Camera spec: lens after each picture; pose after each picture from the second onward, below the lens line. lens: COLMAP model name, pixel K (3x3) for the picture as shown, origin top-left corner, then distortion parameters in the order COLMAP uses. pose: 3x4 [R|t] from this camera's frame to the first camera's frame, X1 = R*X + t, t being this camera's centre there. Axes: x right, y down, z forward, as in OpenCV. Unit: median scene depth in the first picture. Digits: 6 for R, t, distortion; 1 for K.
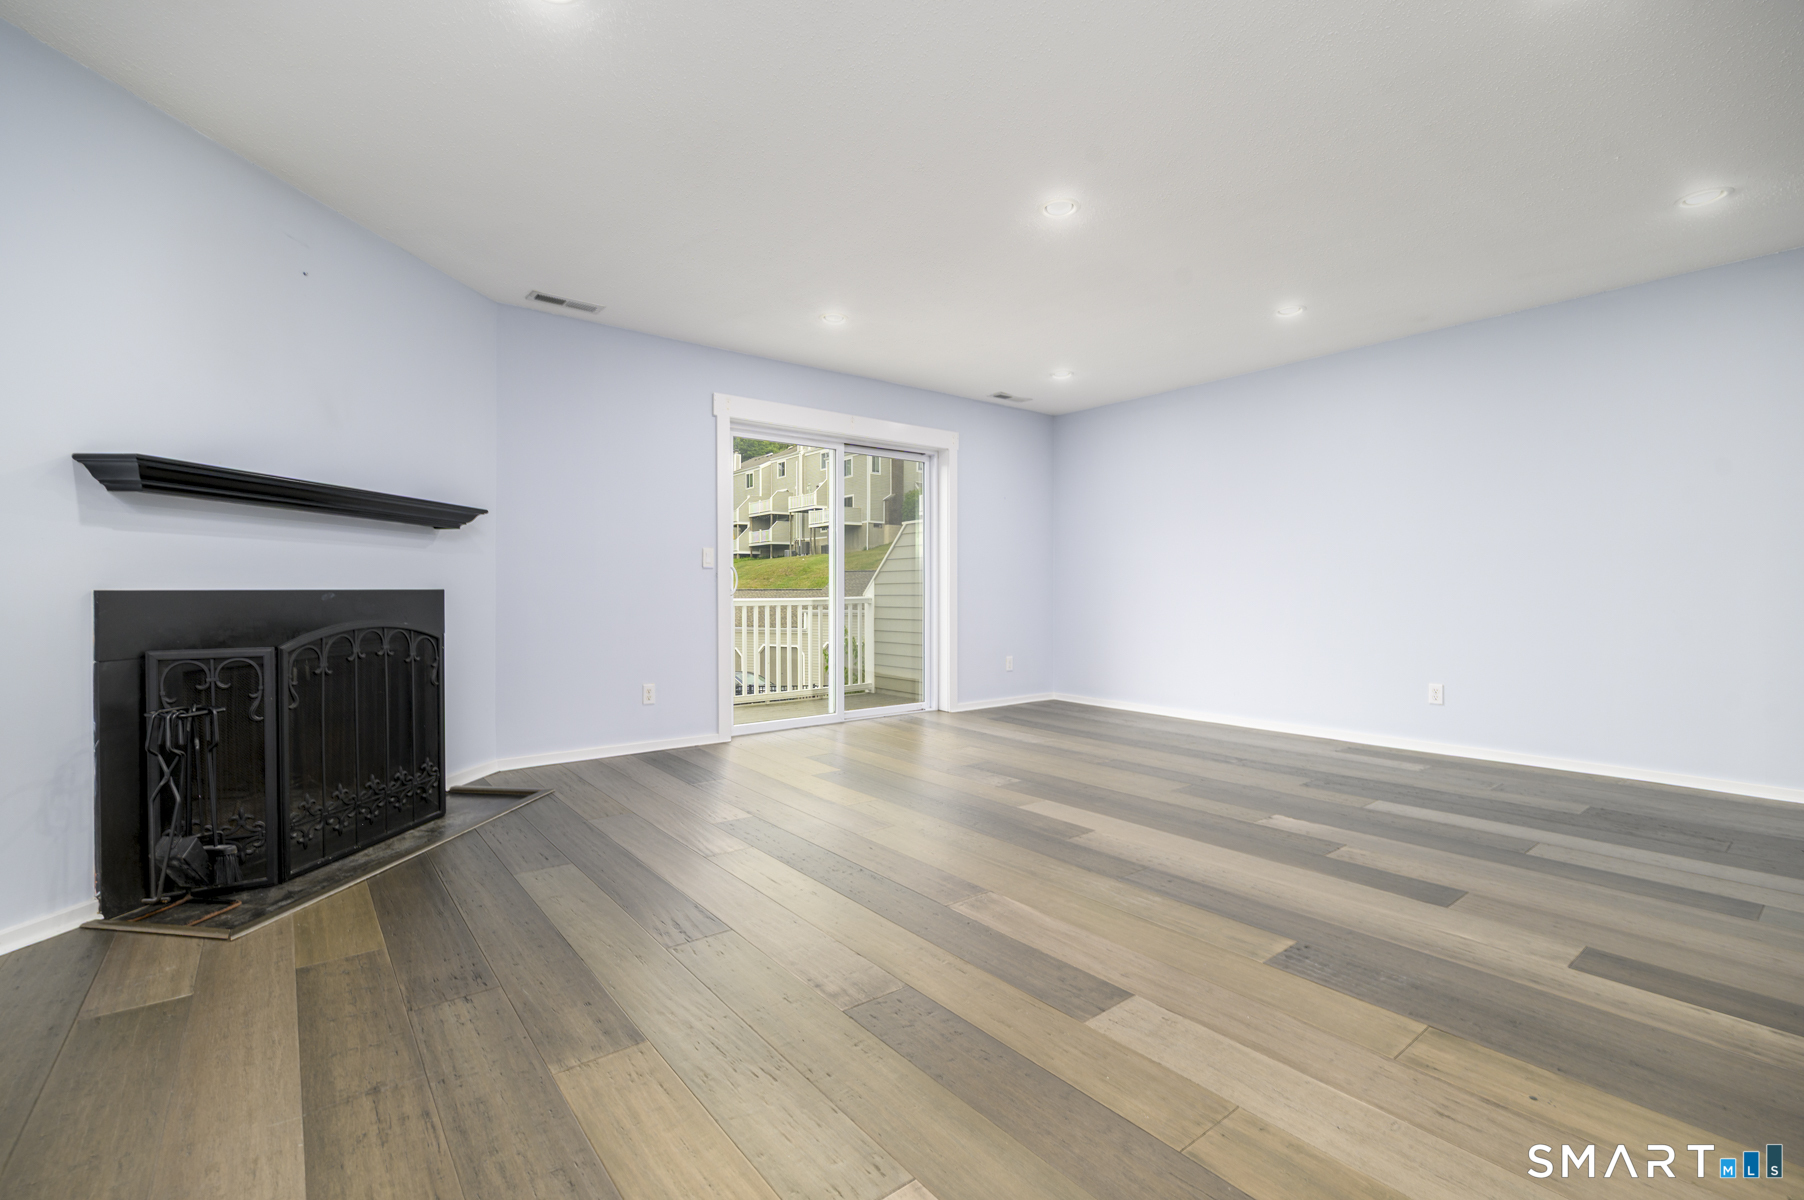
lens RADIAL K [[786.6, 0, 898.6], [0, 786.6, 597.5], [0, 0, 1]] dist [0.000273, -0.000902]
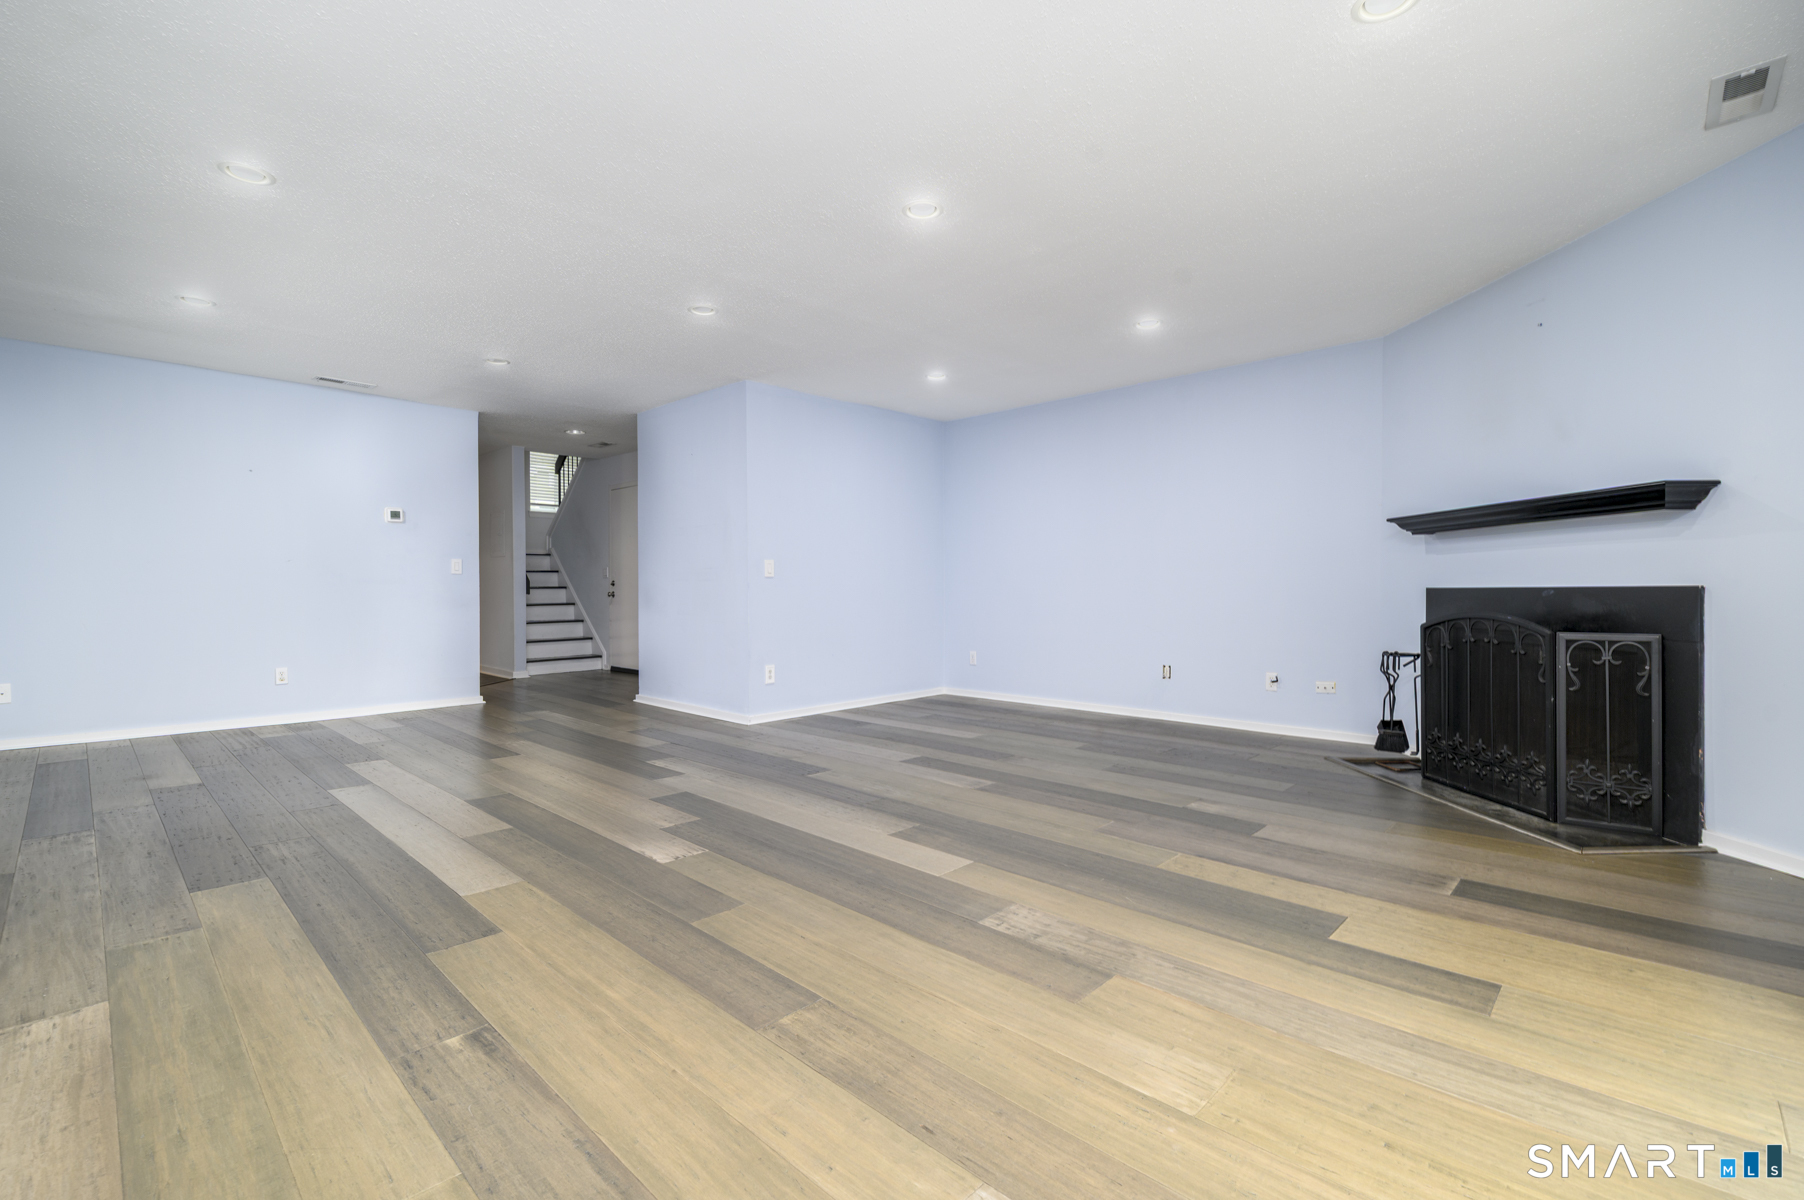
lens RADIAL K [[786.6, 0, 898.6], [0, 786.6, 597.5], [0, 0, 1]] dist [0.000273, -0.000902]
pose [[-0.989935, 0.004747, -0.141444, 0.384939], [0.002282, 0.999843, 0.017581, -0.016802], [0.141505, 0.017082, -0.989790, 2.028640]]
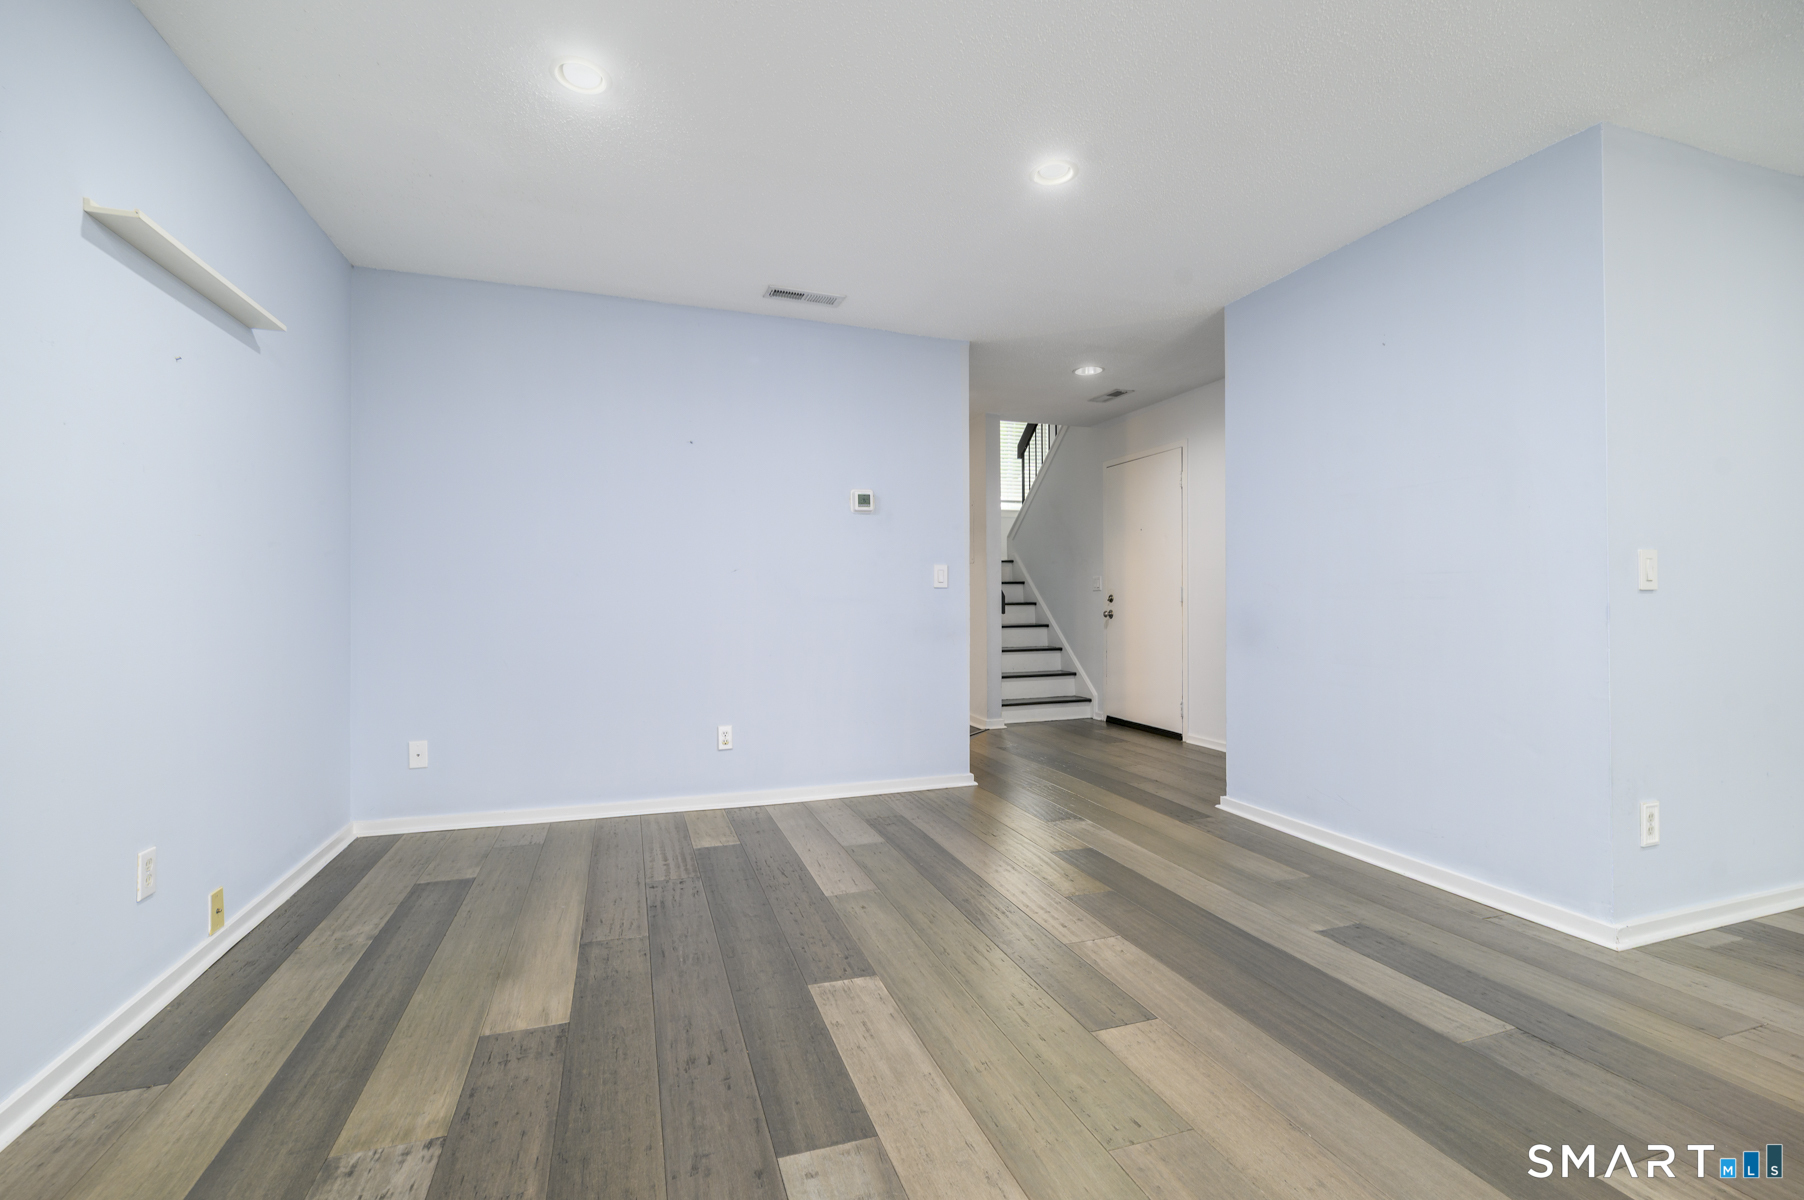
lens RADIAL K [[786.6, 0, 898.6], [0, 786.6, 597.5], [0, 0, 1]] dist [0.000273, -0.000902]
pose [[-0.944929, 0.004701, 0.327241, 0.878073], [0.005787, 0.999981, 0.002343, -0.032019], [-0.327224, 0.004108, -0.944938, 1.104454]]
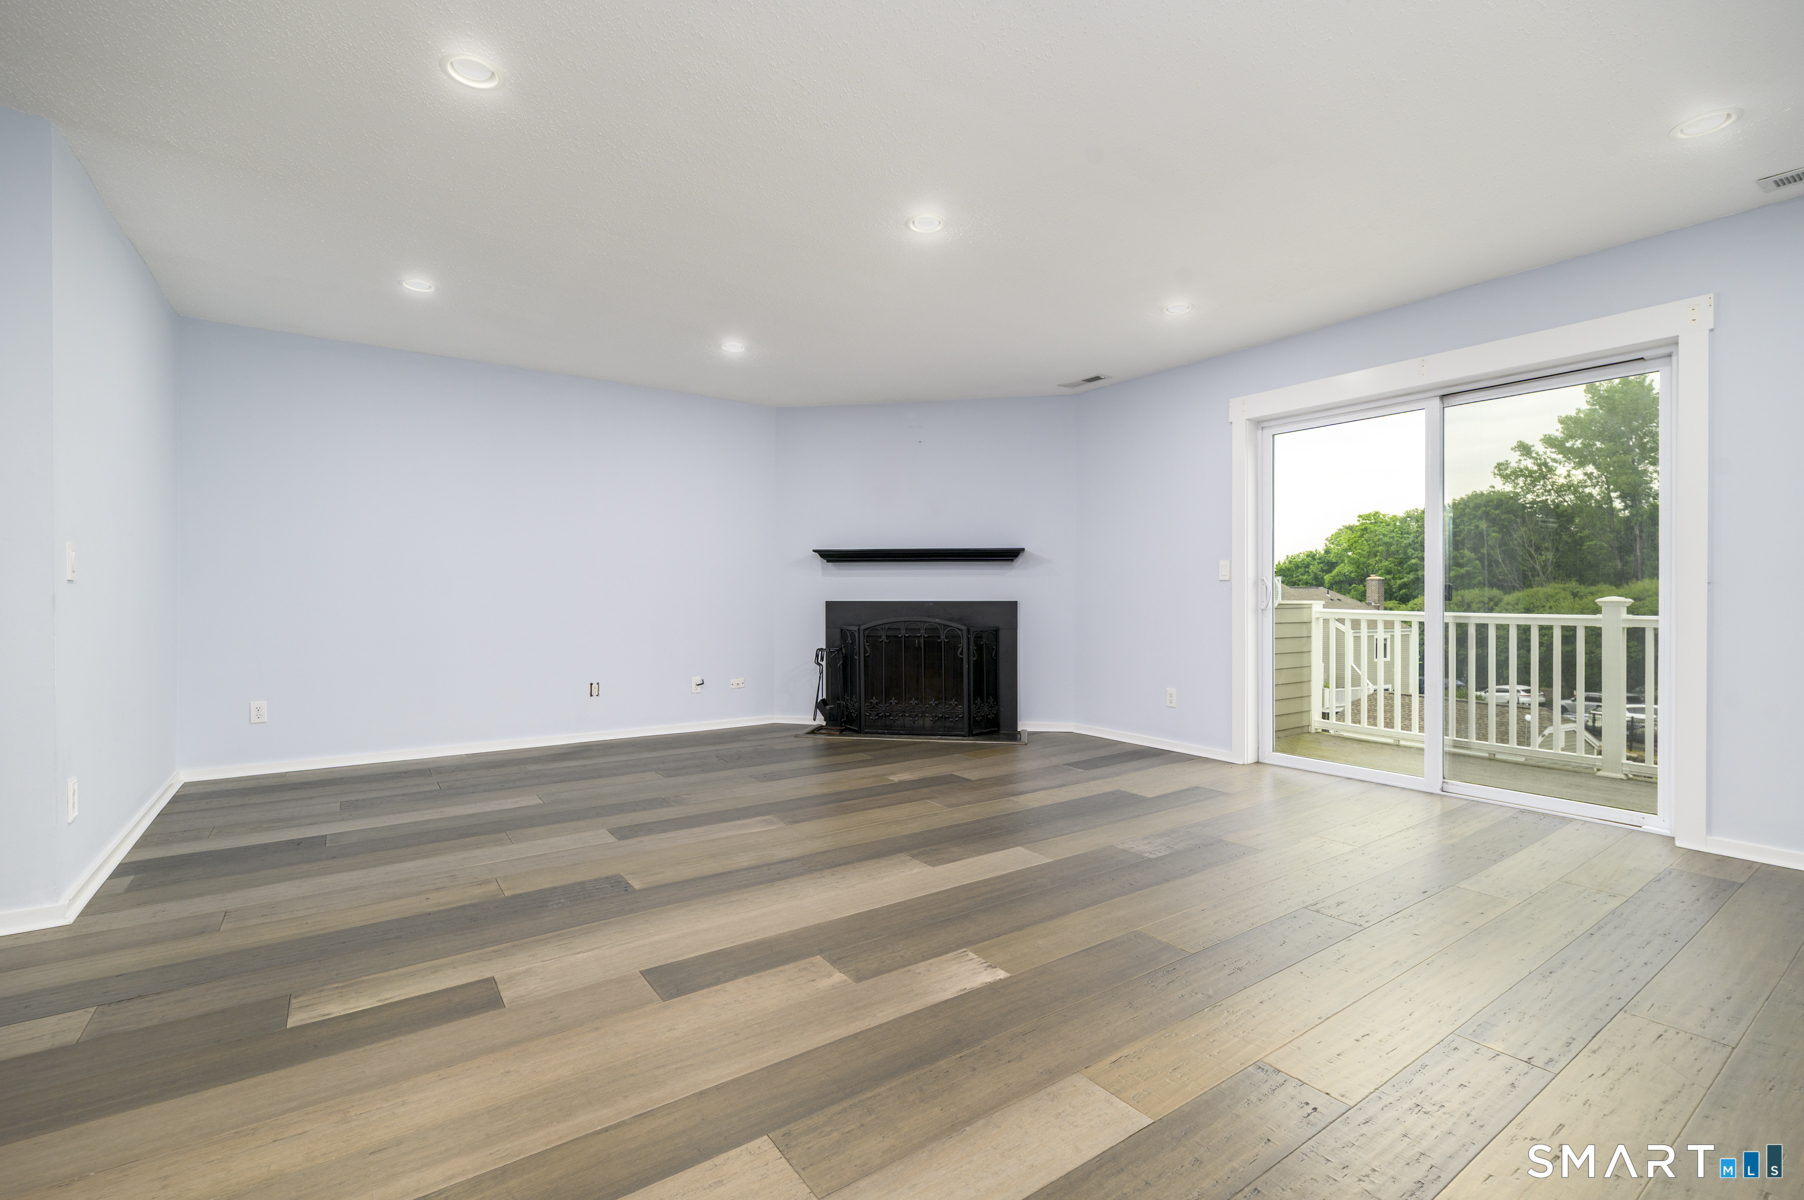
lens RADIAL K [[786.6, 0, 898.6], [0, 786.6, 597.5], [0, 0, 1]] dist [0.000273, -0.000902]
pose [[-0.050987, 0.004669, -0.998688, 1.216023], [-0.010278, 0.999934, 0.005199, -0.027494], [0.998646, 0.010530, -0.050936, 1.034340]]
